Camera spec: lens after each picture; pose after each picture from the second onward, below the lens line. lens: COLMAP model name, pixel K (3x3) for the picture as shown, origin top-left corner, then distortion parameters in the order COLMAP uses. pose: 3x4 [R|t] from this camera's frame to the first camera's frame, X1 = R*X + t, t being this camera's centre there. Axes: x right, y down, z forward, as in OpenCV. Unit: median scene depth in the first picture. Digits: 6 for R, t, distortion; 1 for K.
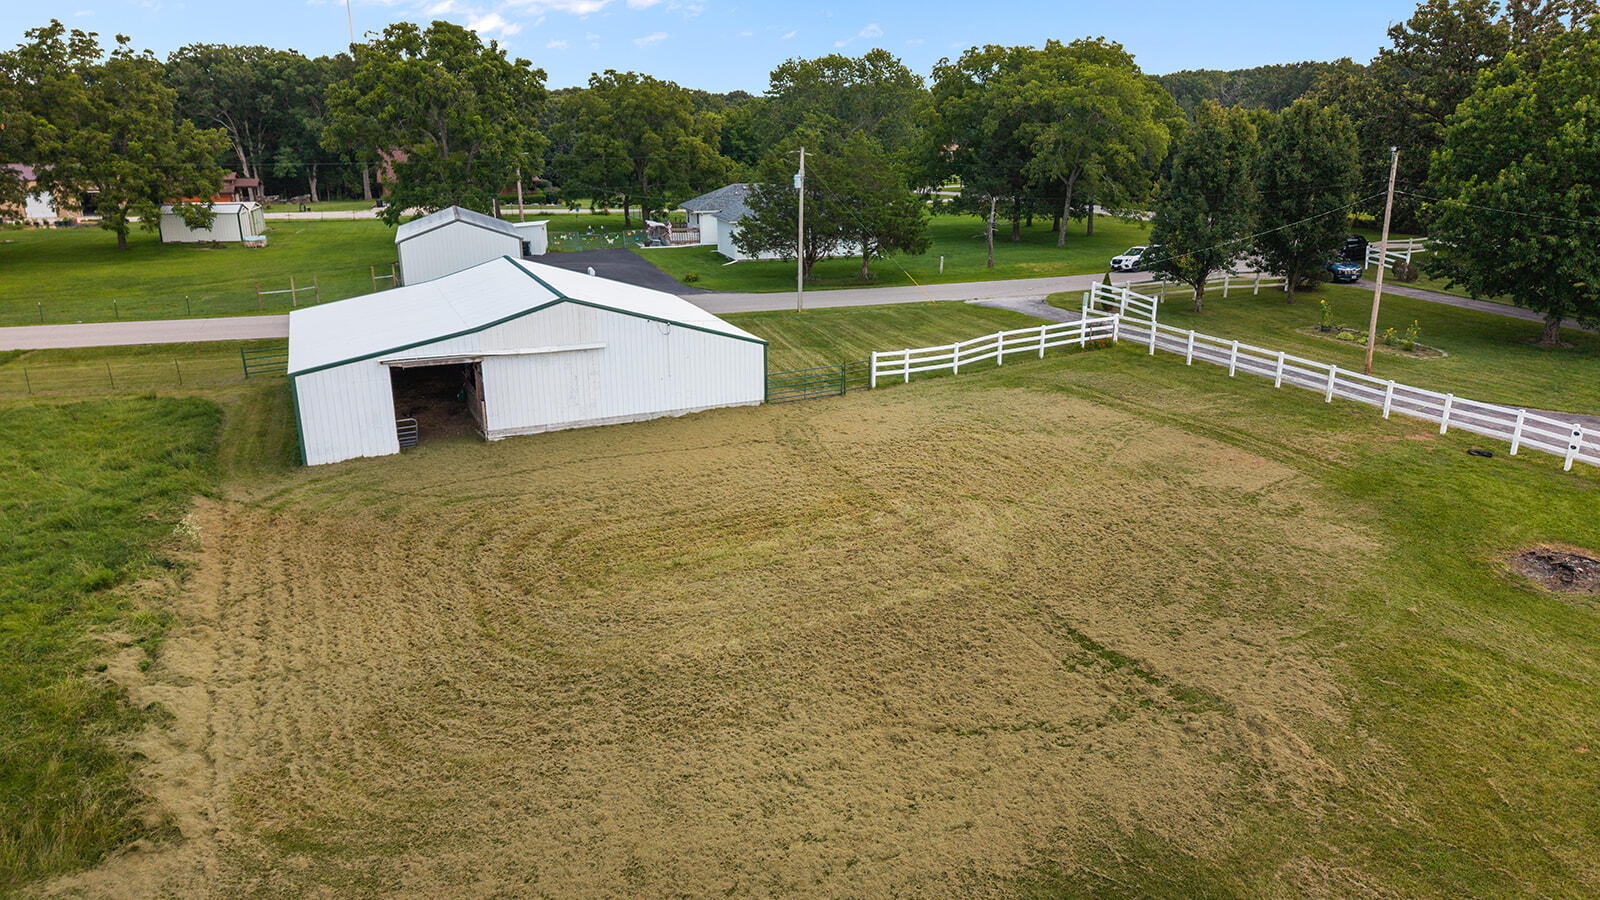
lens RADIAL K [[1160.7, 0, 800.0], [0, 1160.7, 450.0], [0, 0, 1]] dist [0.000052, -0.000051]
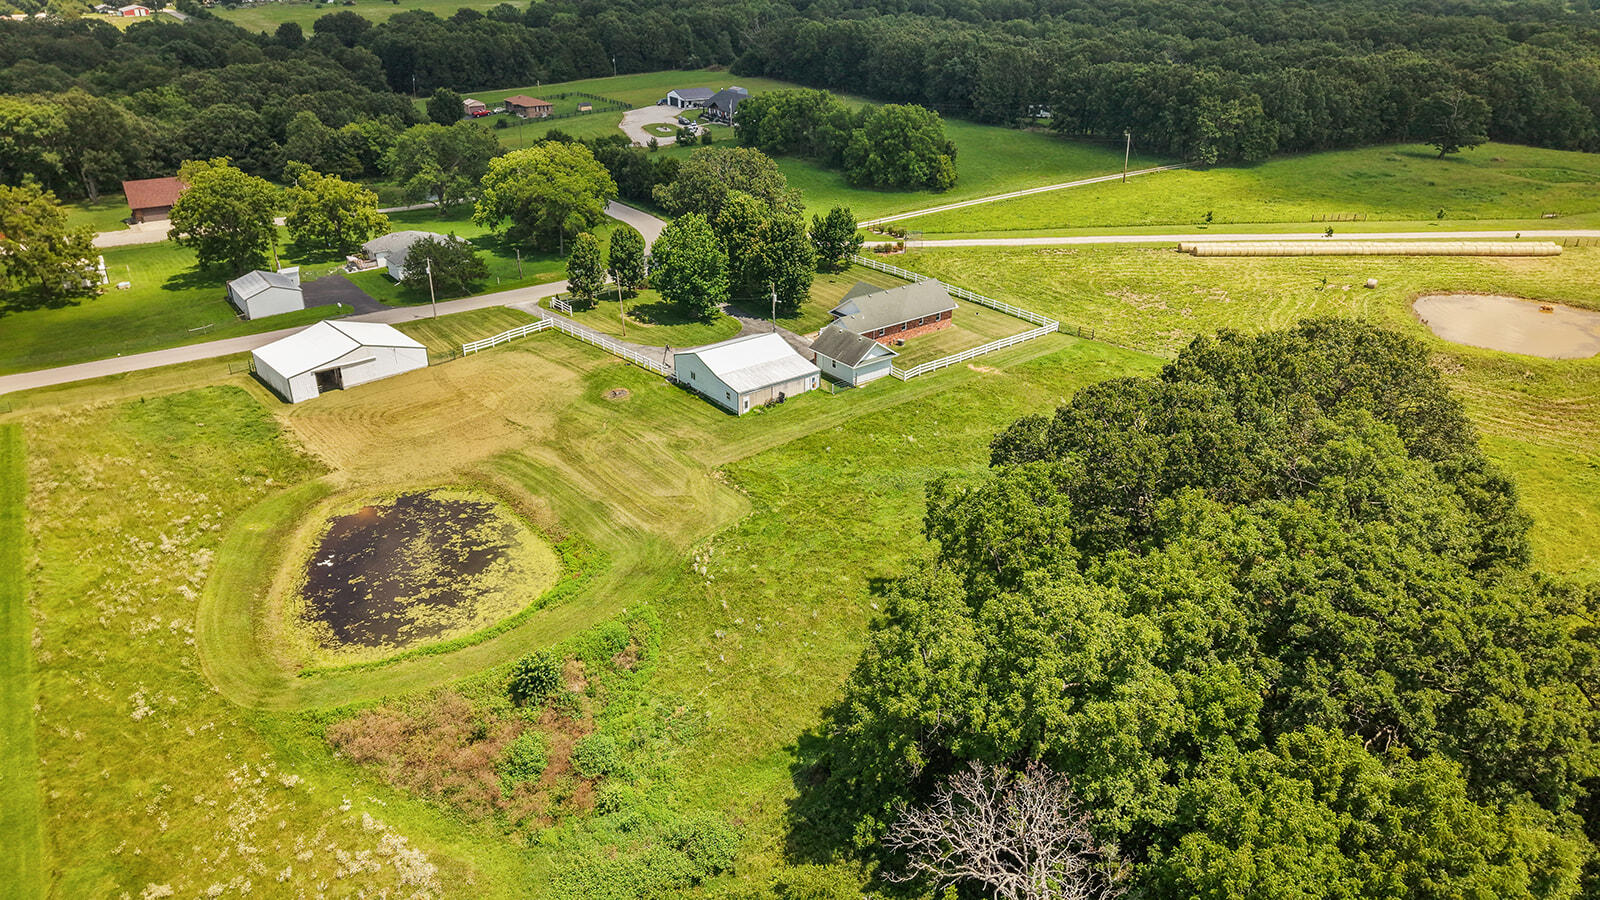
lens RADIAL K [[1060.3, 0, 800.0], [0, 1060.3, 450.0], [0, 0, 1]] dist [0.002110, 0.000528]
pose [[0.946598, -0.129917, 0.295082, 0.041853], [0.090342, 0.985438, 0.144051, -0.132013], [-0.309500, -0.109700, 0.944551, -1.936481]]
